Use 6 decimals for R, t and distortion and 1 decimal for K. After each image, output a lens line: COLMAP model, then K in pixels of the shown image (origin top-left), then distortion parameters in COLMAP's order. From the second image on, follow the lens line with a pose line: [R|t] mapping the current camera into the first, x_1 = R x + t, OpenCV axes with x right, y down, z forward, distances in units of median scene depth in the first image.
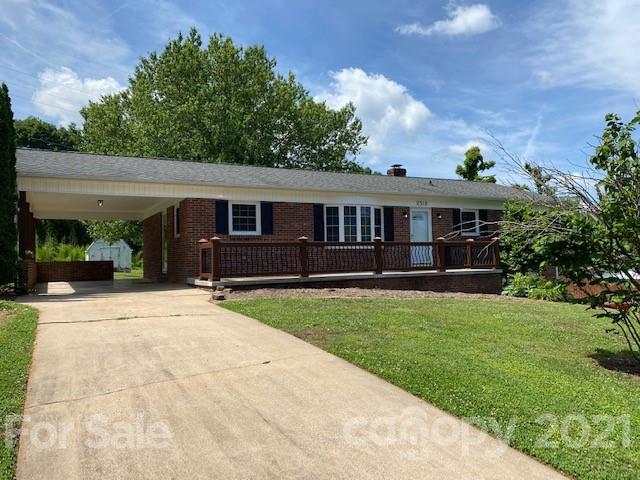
lens RADIAL K [[491.1, 0, 320.0], [0, 491.1, 240.0], [0, 0, 1]] dist [0.050499, -0.061072]
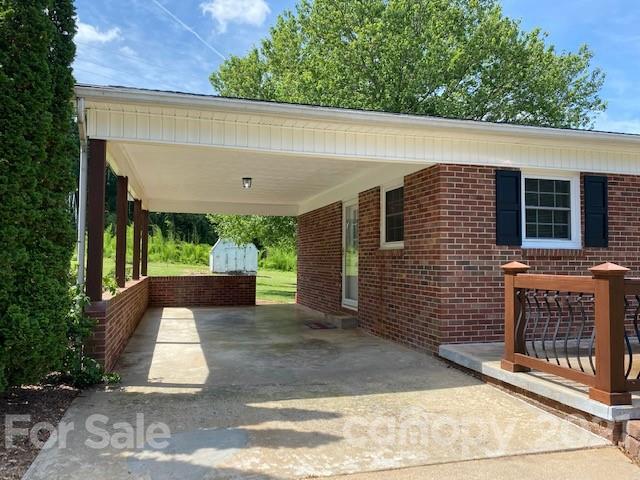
lens RADIAL K [[491.1, 0, 320.0], [0, 491.1, 240.0], [0, 0, 1]] dist [0.050499, -0.061072]
pose [[0.977031, 0.018574, -0.212288, -0.264241], [-0.018516, 0.999826, 0.002262, -0.014118], [0.212293, 0.001721, 0.977204, 0.514062]]
